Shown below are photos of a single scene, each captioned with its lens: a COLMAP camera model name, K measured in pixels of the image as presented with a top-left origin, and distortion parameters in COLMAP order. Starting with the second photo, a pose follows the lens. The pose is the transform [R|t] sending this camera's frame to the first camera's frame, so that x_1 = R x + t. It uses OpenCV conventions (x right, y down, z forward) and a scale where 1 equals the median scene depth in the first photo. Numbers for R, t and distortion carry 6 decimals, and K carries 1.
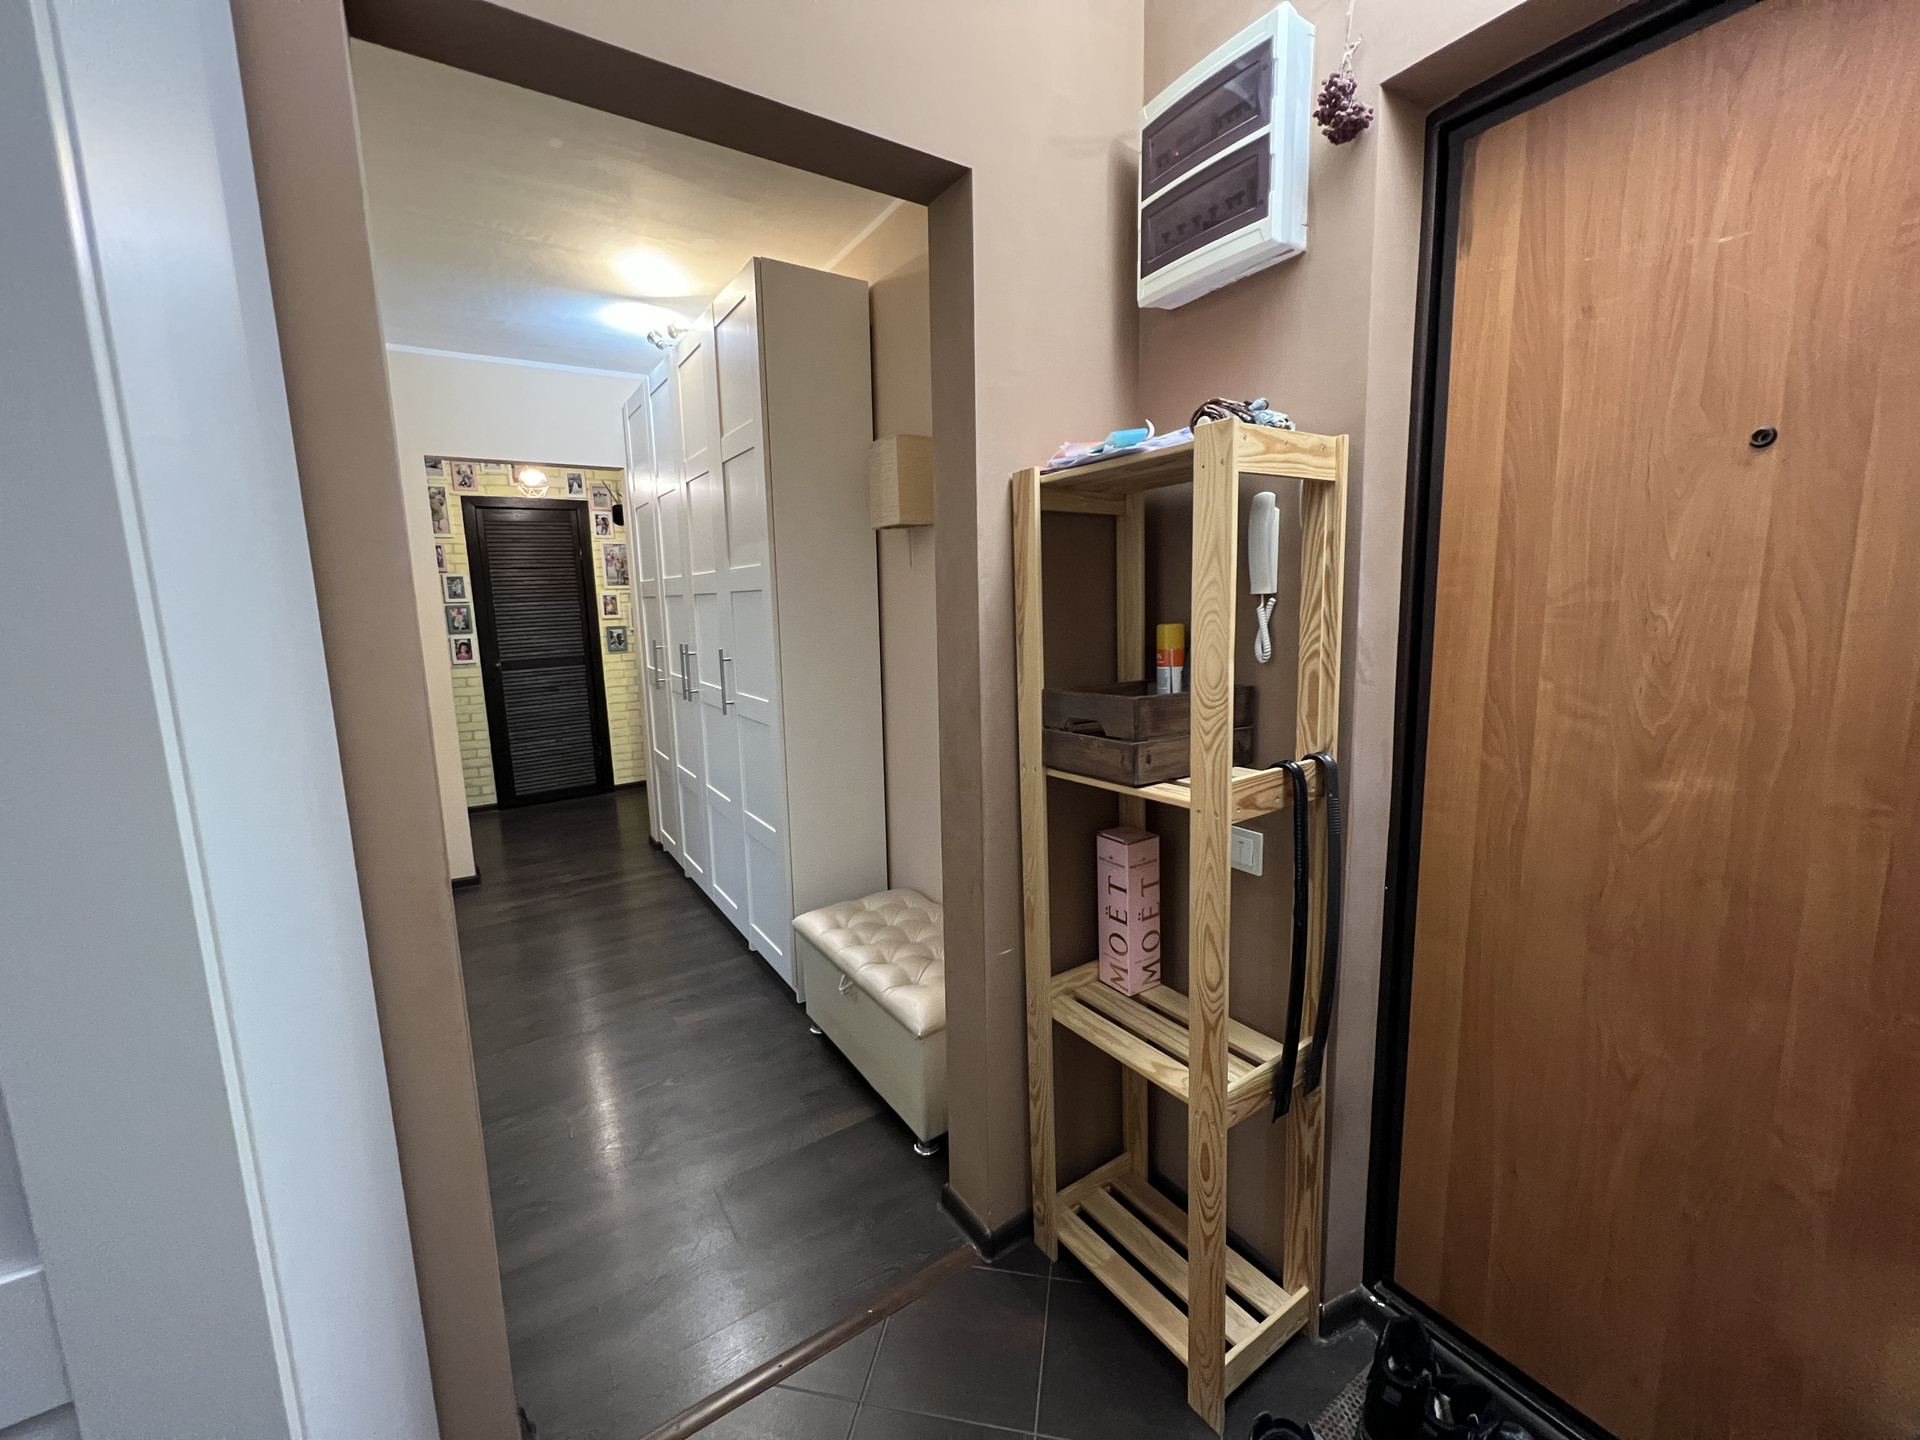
lens RADIAL K [[769.2, 0, 956.5], [0, 769.2, 716.3], [0, 0, 1]] dist [-0.003048, 0.001065]
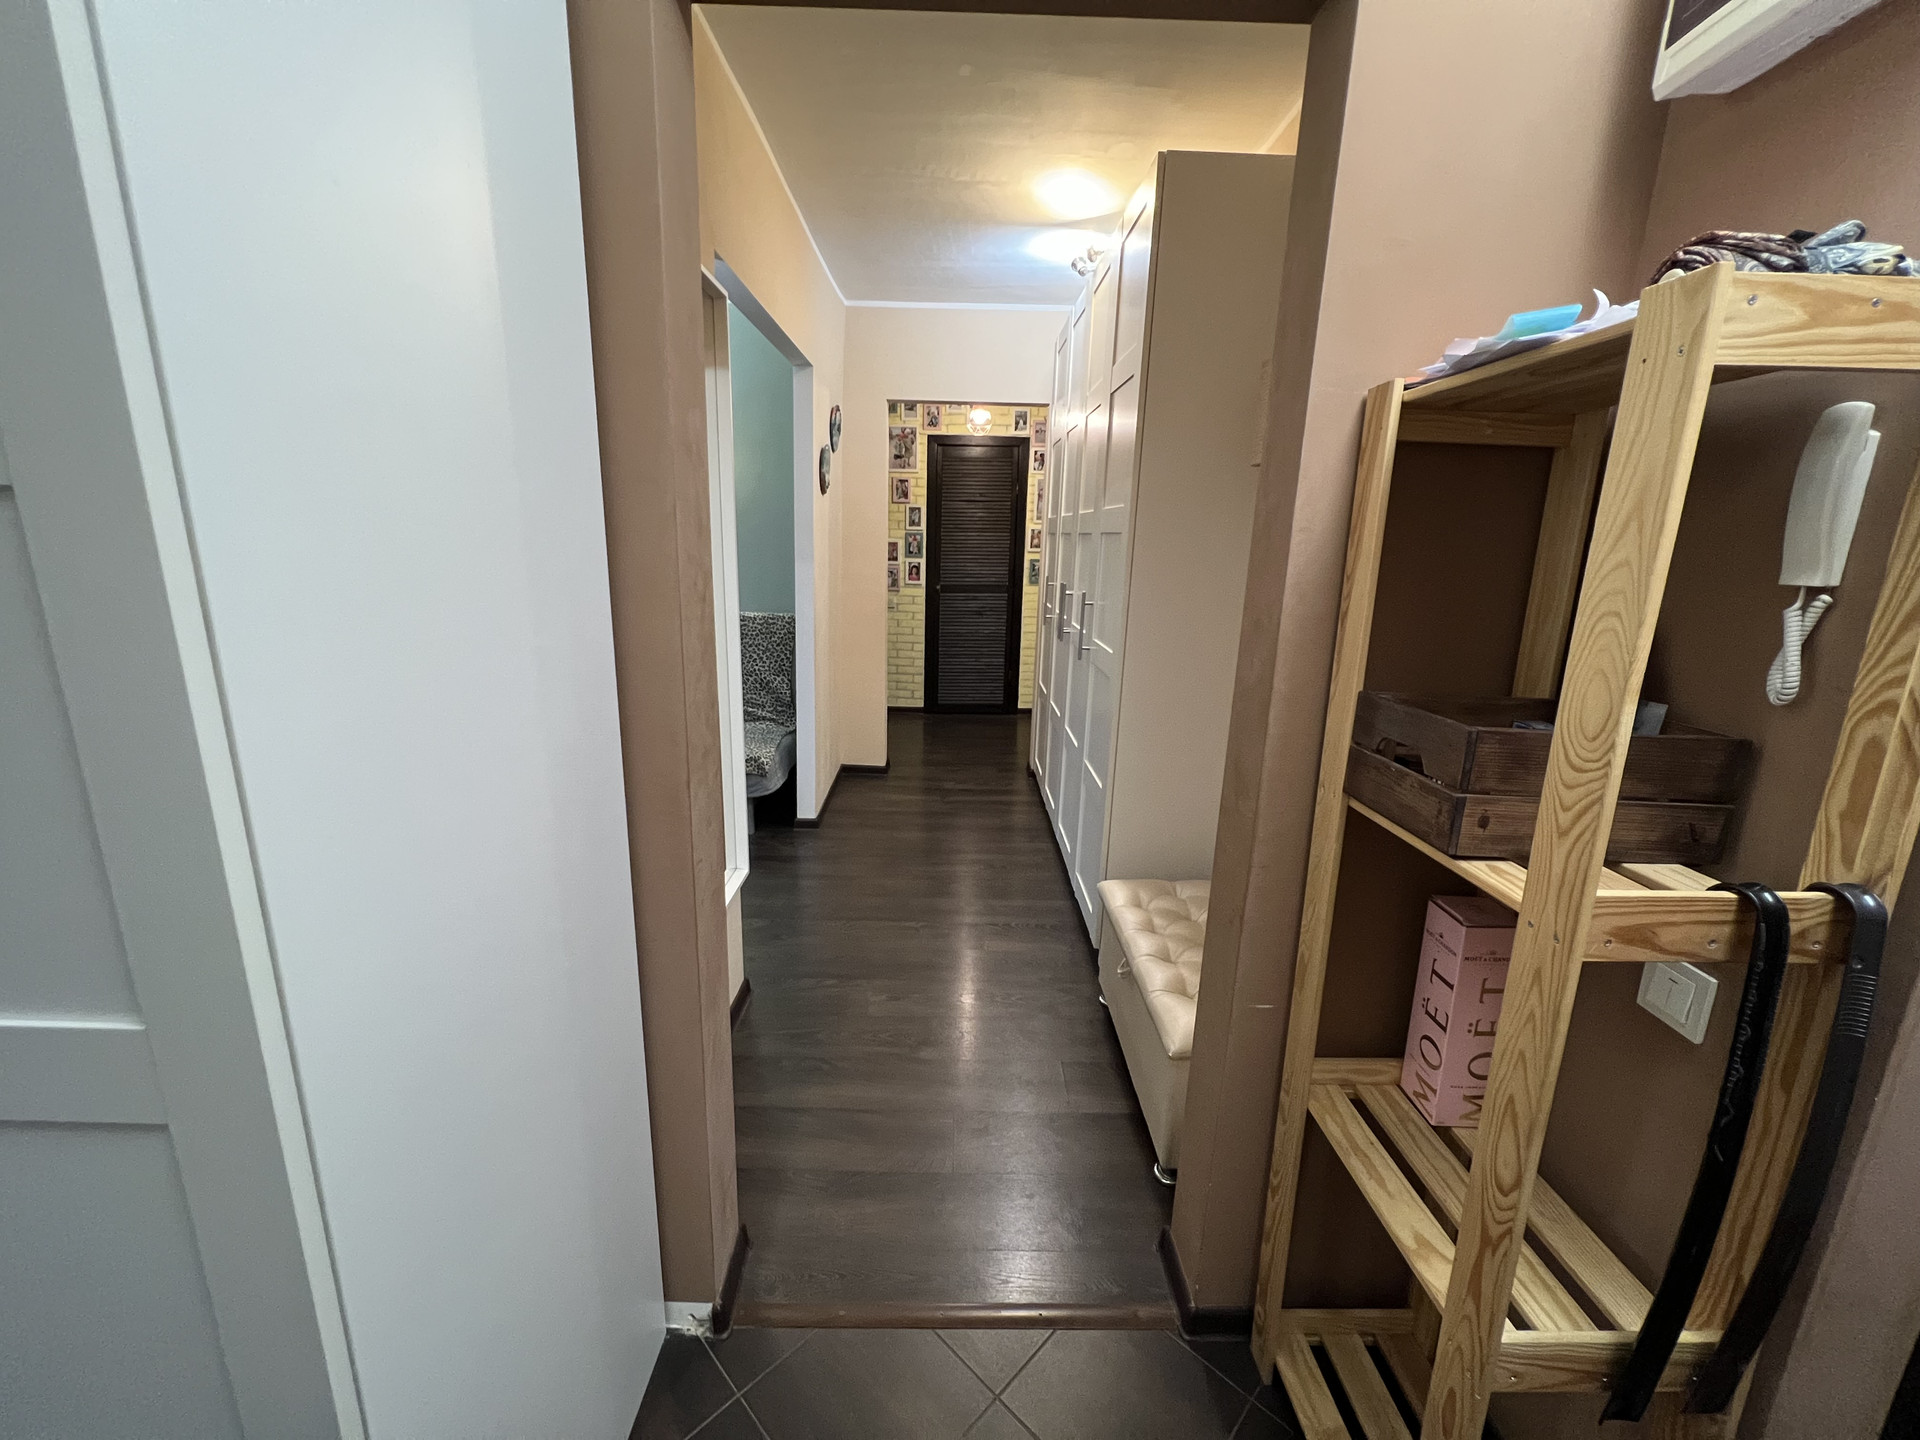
lens RADIAL K [[769.2, 0, 959.4], [0, 769.2, 715.0], [0, 0, 1]] dist [-0.003048, 0.001065]
pose [[0.837472, 0.169518, -0.519523, 0.140777], [-0.129413, 0.985150, 0.112835, -0.036653], [0.530935, -0.027263, 0.846974, 0.138366]]
